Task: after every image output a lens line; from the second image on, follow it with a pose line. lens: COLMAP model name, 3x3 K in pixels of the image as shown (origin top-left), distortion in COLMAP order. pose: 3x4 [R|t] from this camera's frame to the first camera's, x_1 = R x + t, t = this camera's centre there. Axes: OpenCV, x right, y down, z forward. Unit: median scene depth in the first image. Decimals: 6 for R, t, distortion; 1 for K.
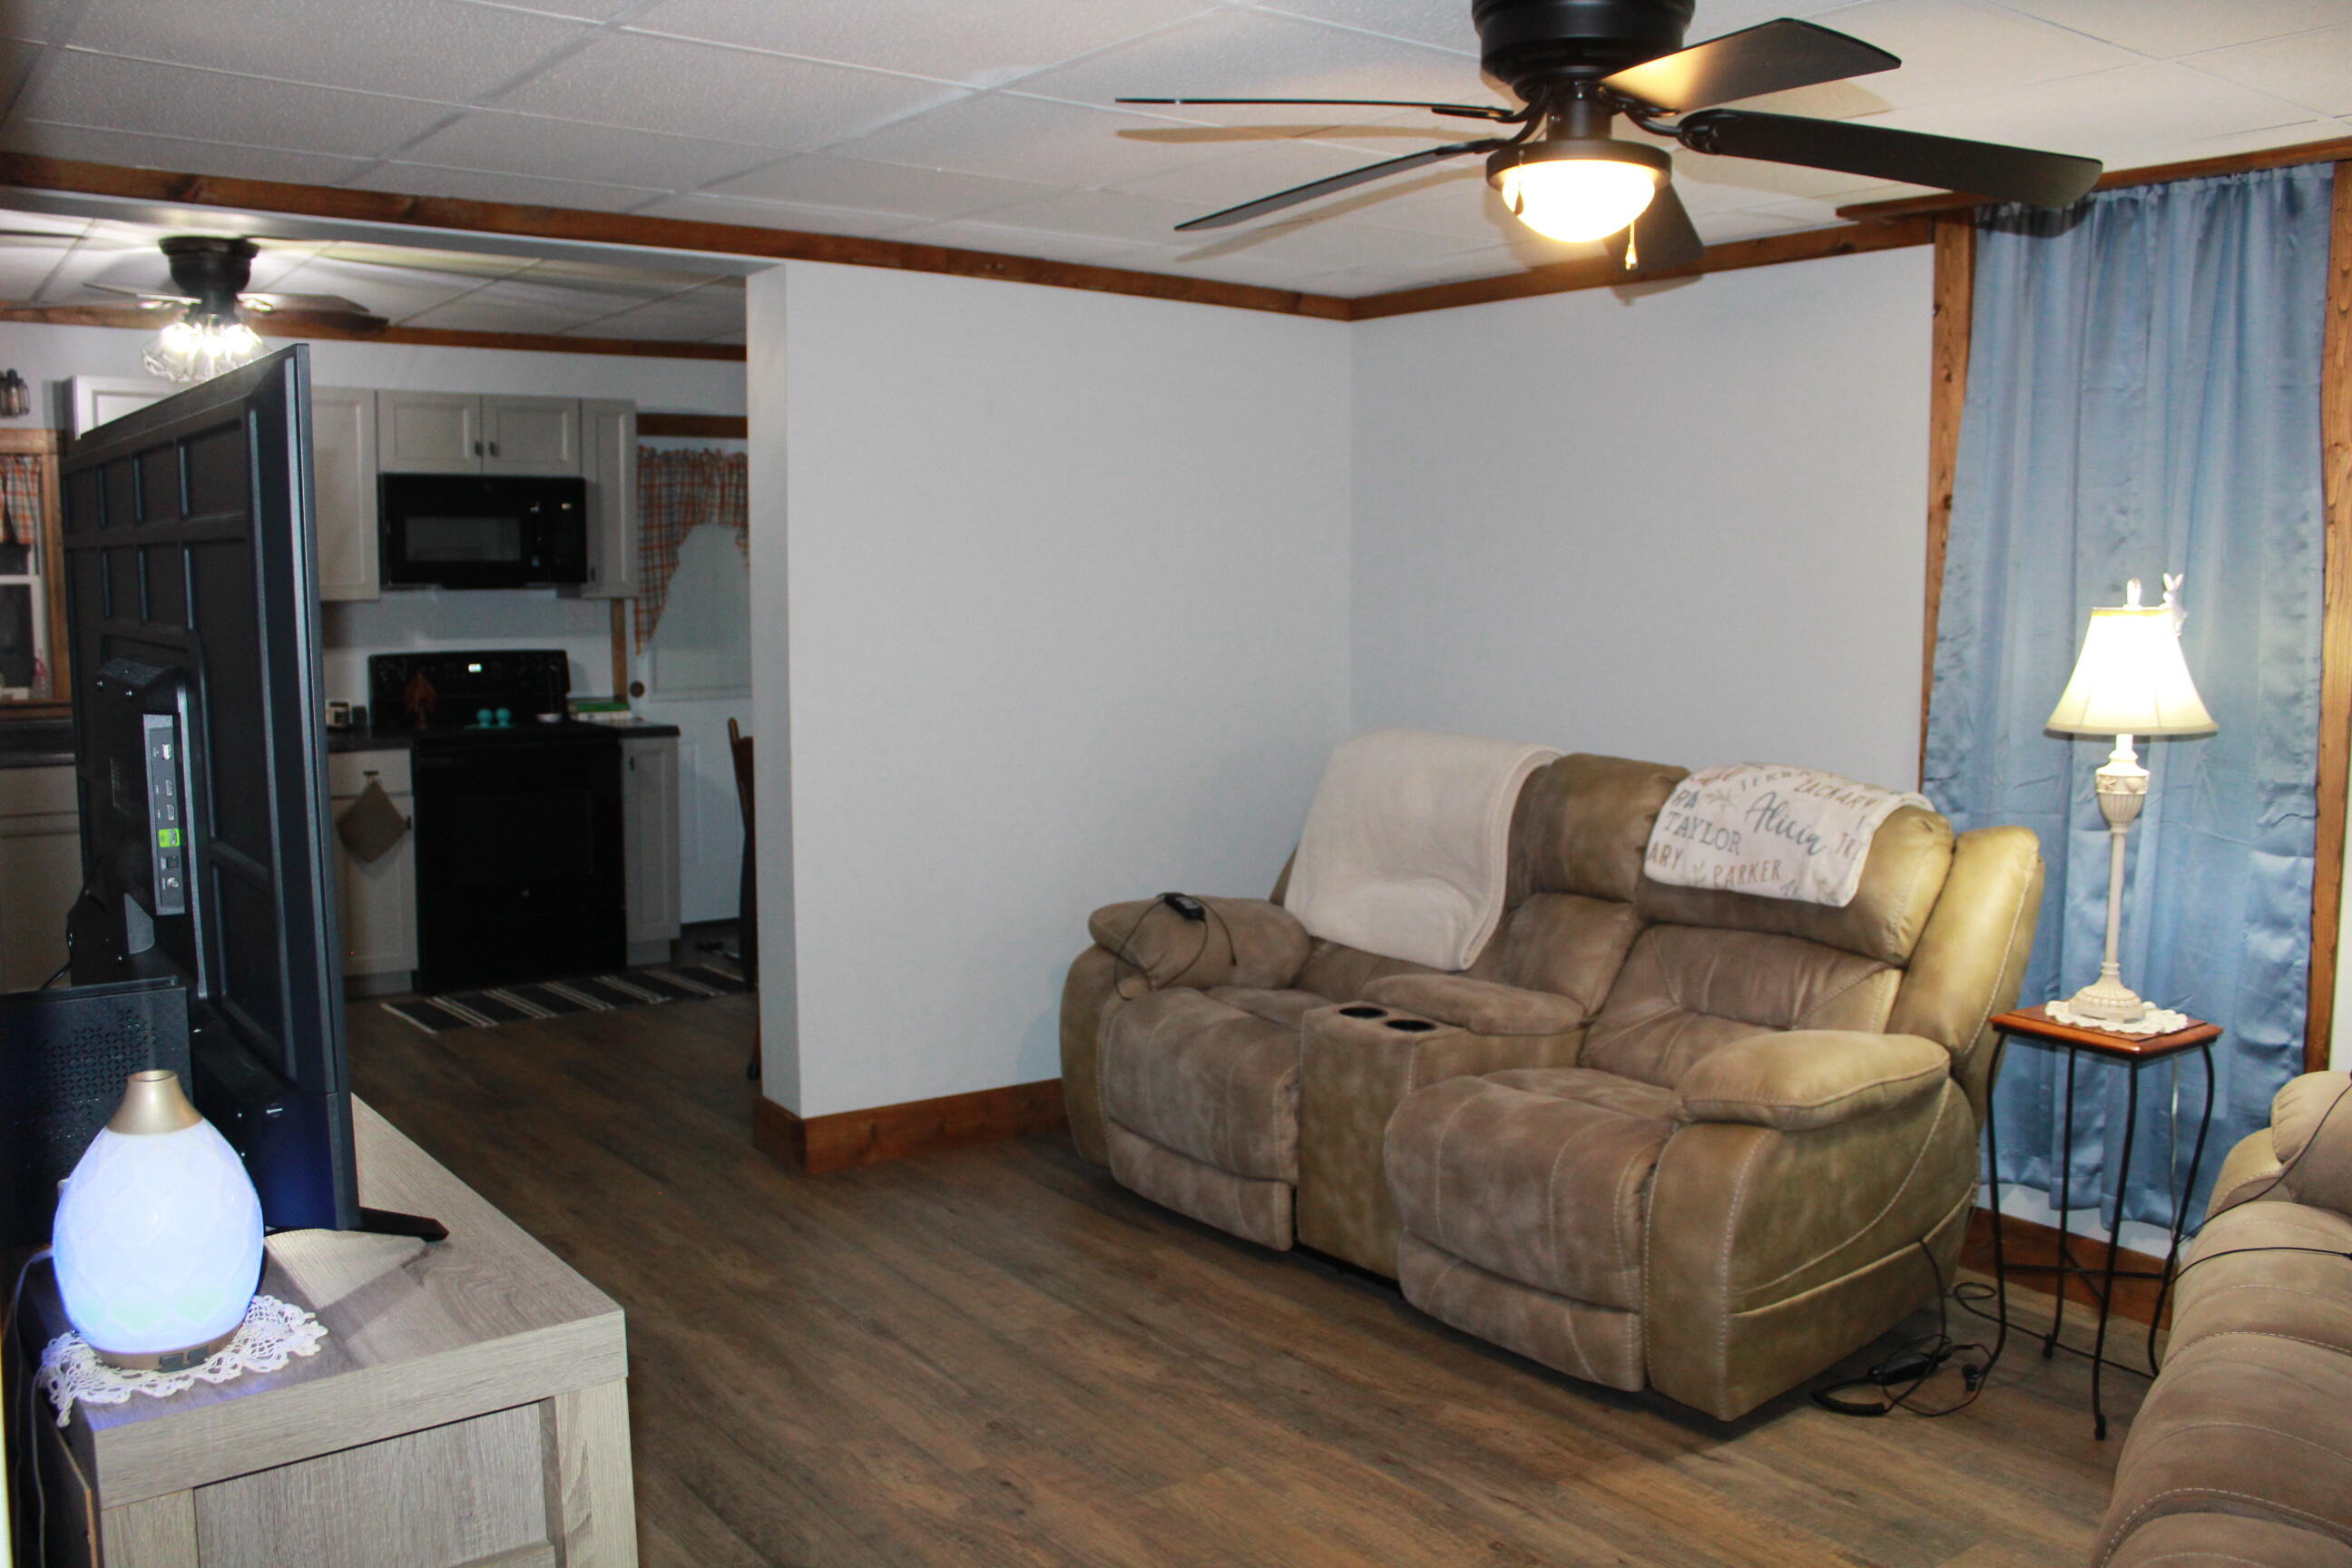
lens RADIAL K [[1957.0, 0, 1157.7], [0, 1957.0, 792.0], [0, 0, 1]] dist [-0.165382, 0.144932]
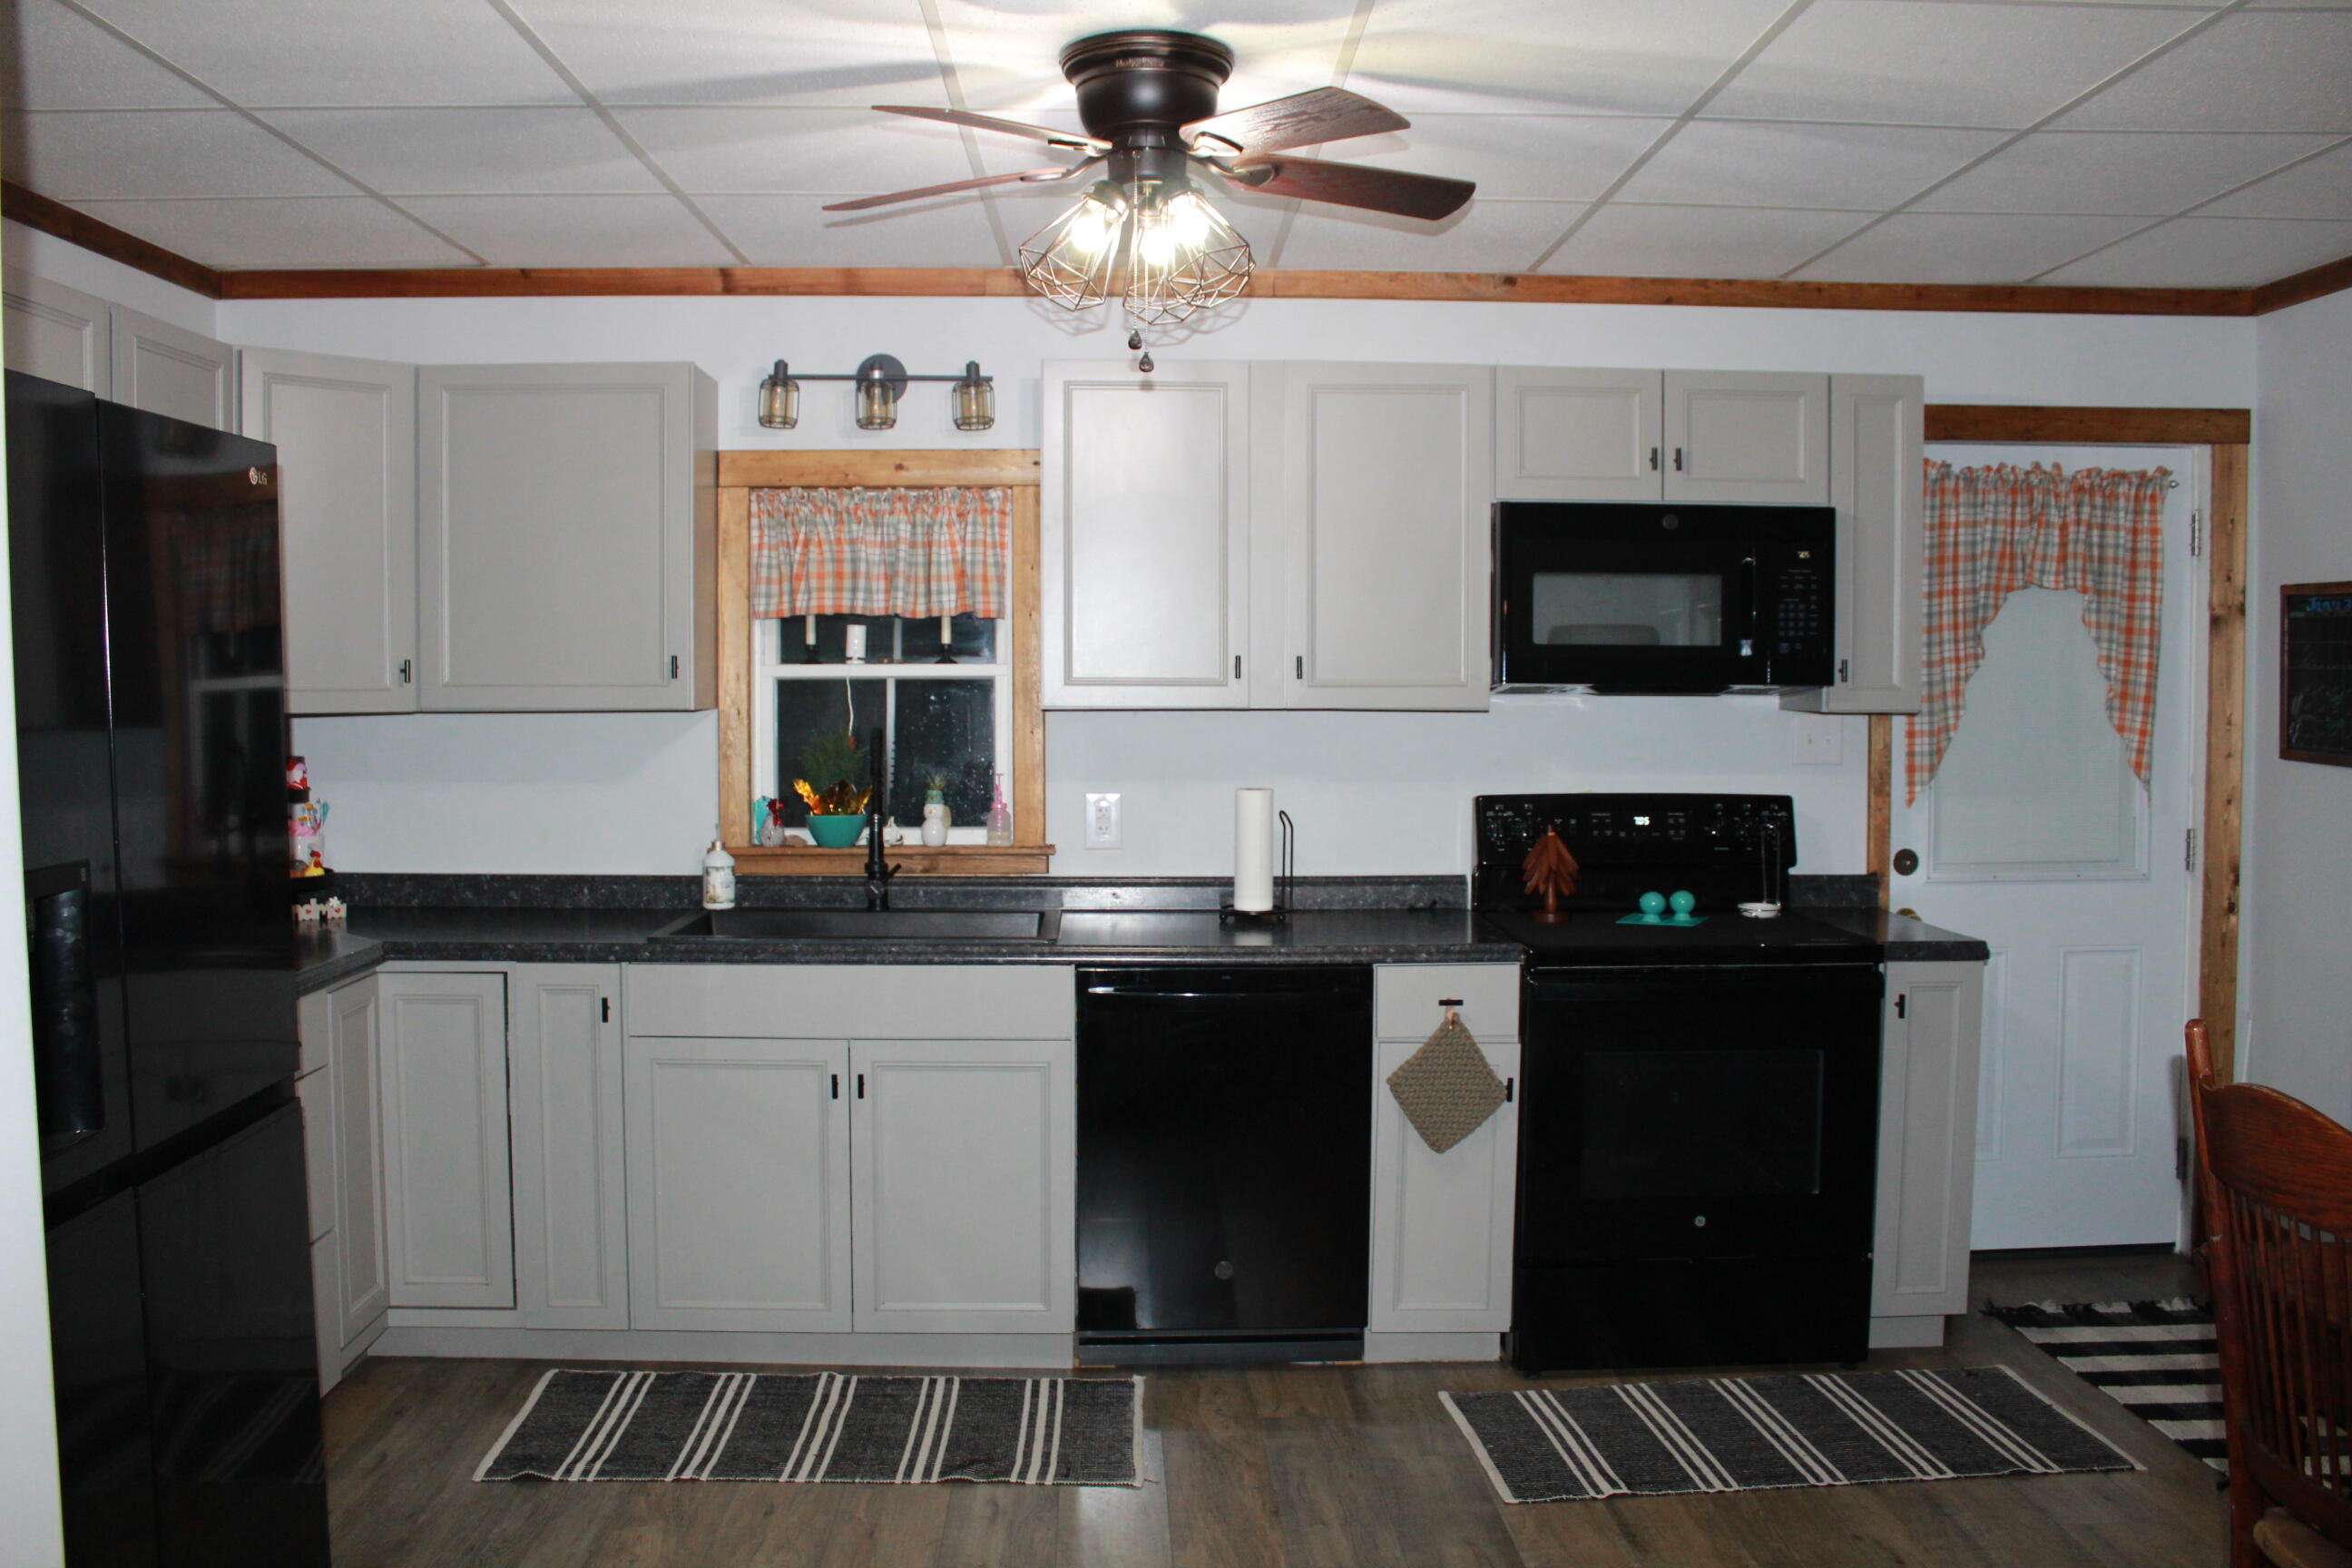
lens RADIAL K [[1957.0, 0, 1171.3], [0, 1957.0, 774.6], [0, 0, 1]] dist [-0.165382, 0.144932]
pose [[0.822854, 0.026390, -0.567640, -0.247589], [-0.061204, 0.997226, -0.042359, -0.084740], [0.564947, 0.069597, 0.822186, 0.780911]]
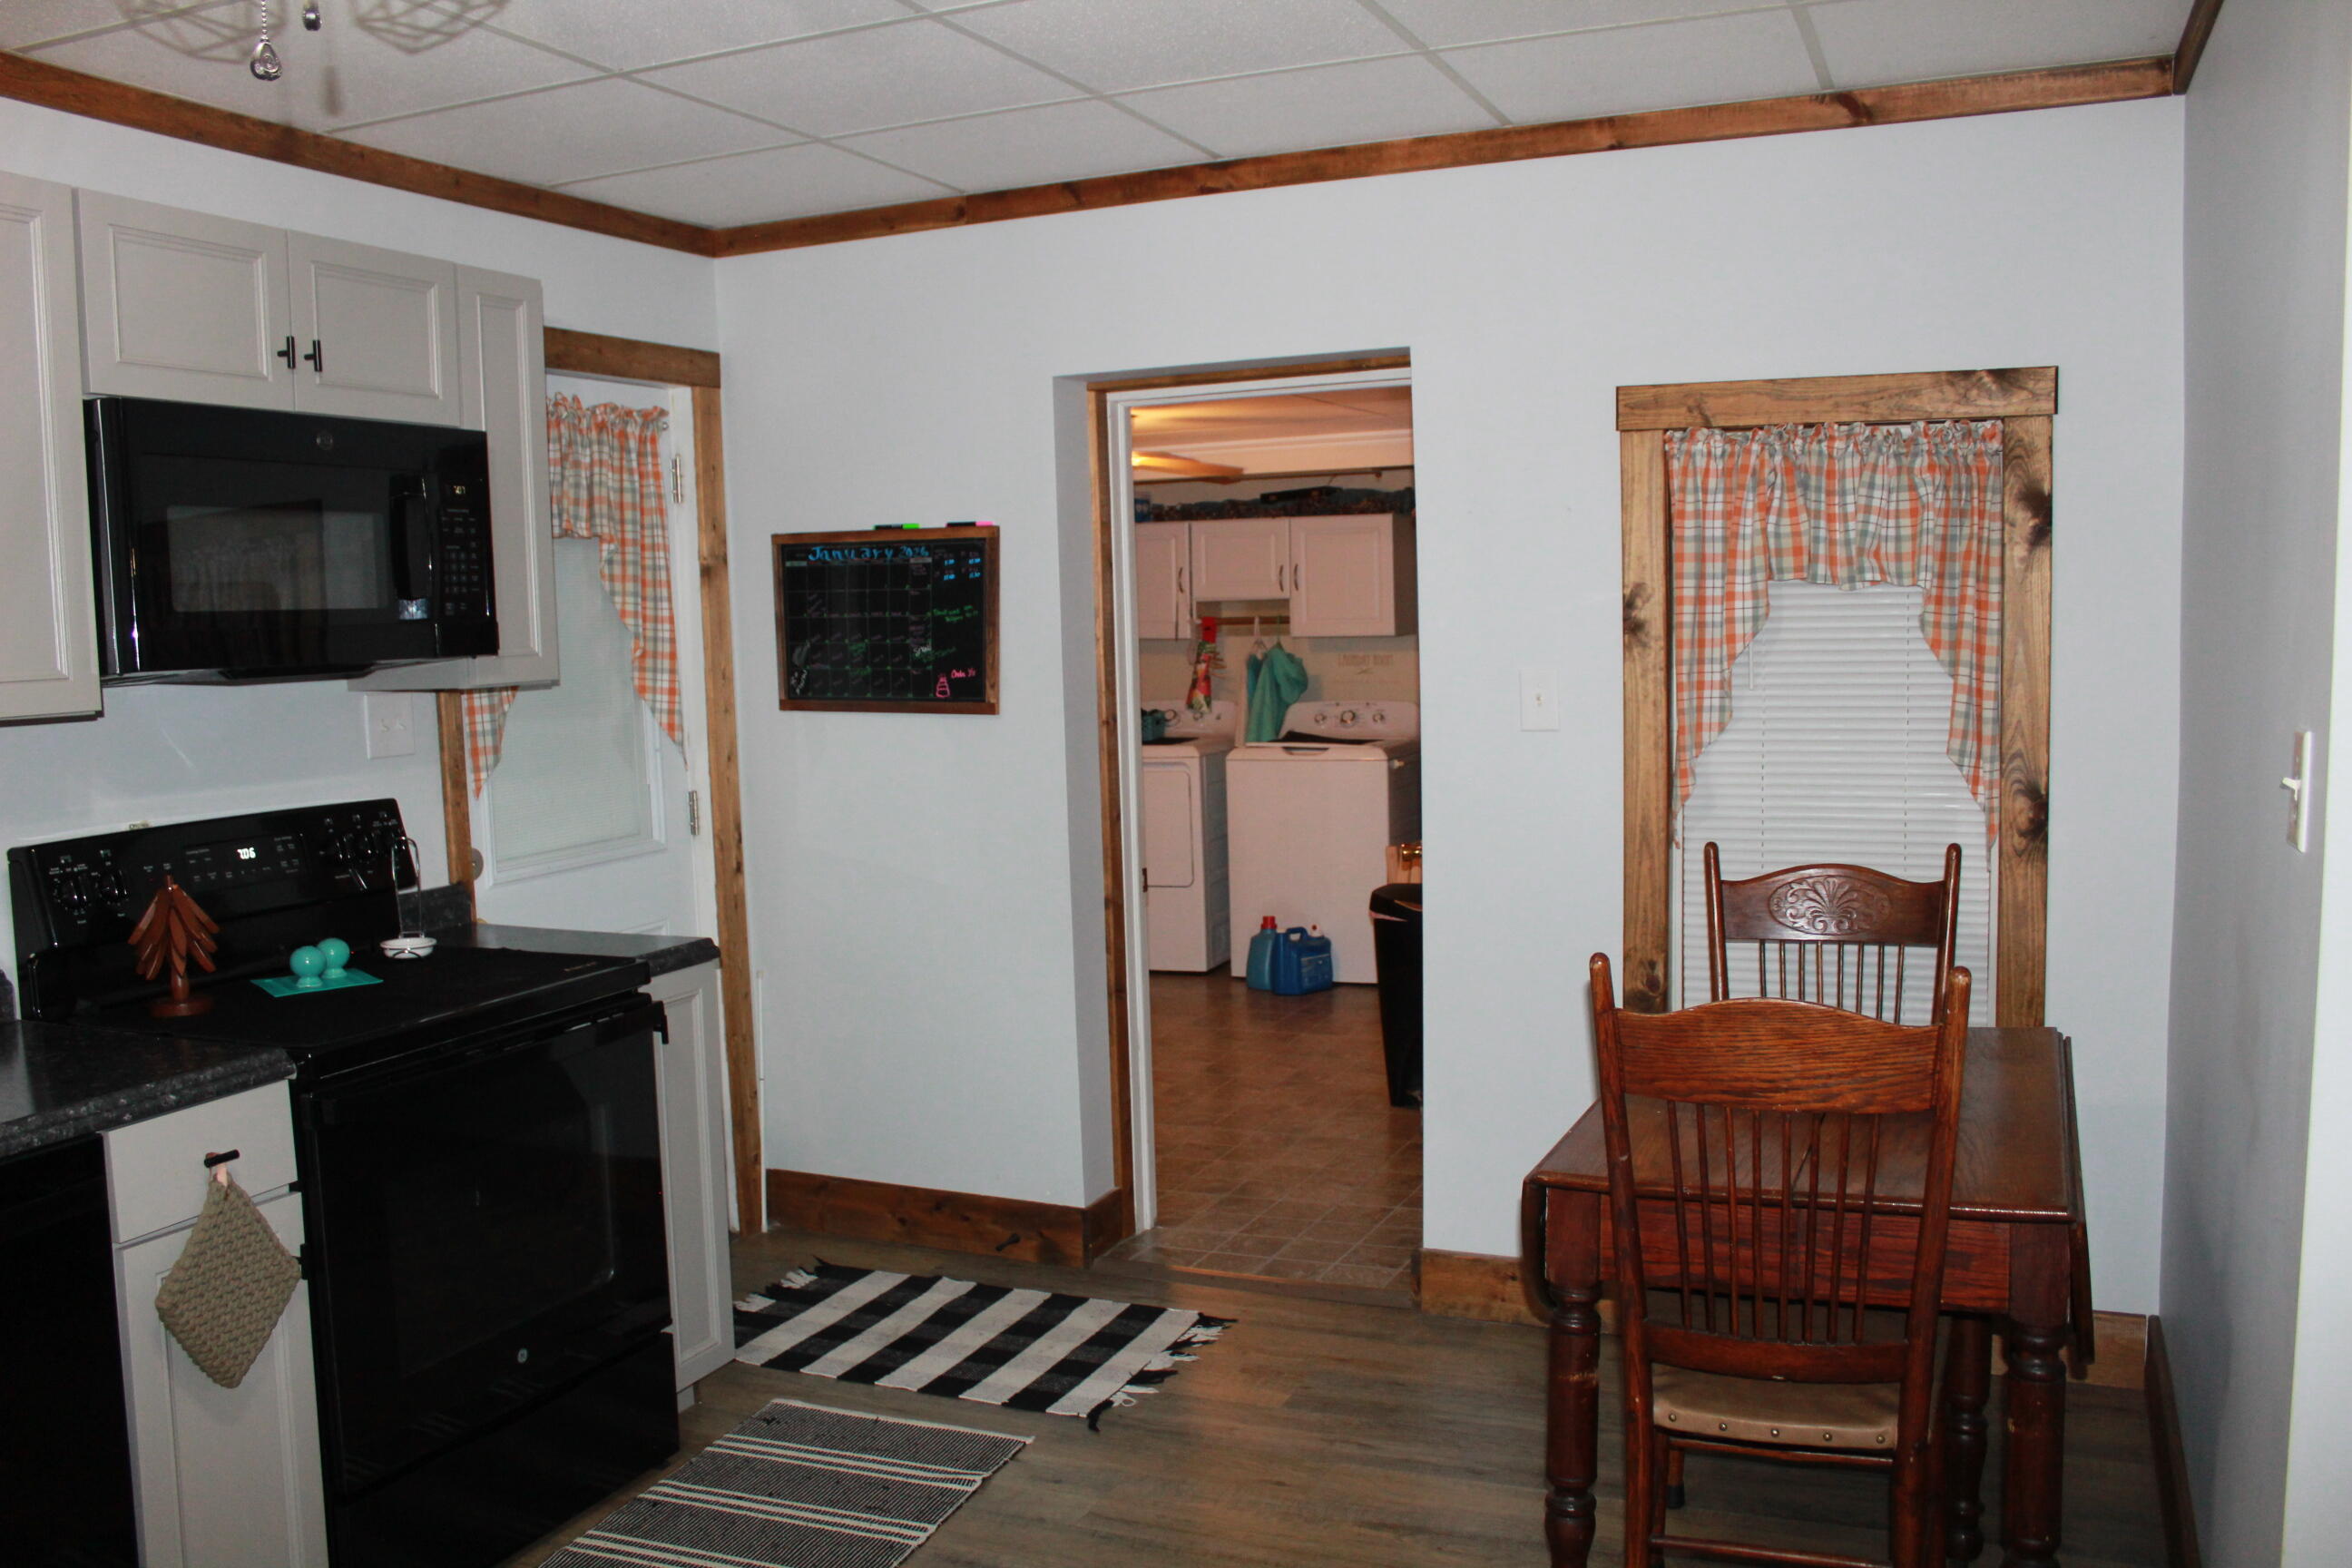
lens RADIAL K [[1957.0, 0, 1171.2], [0, 1957.0, 780.1], [0, 0, 1]] dist [-0.165382, 0.144932]
pose [[0.866079, -0.071315, 0.494794, -0.739791], [0.085886, 0.996282, -0.006739, -0.115669], [-0.492474, 0.048333, 0.868984, 0.982820]]
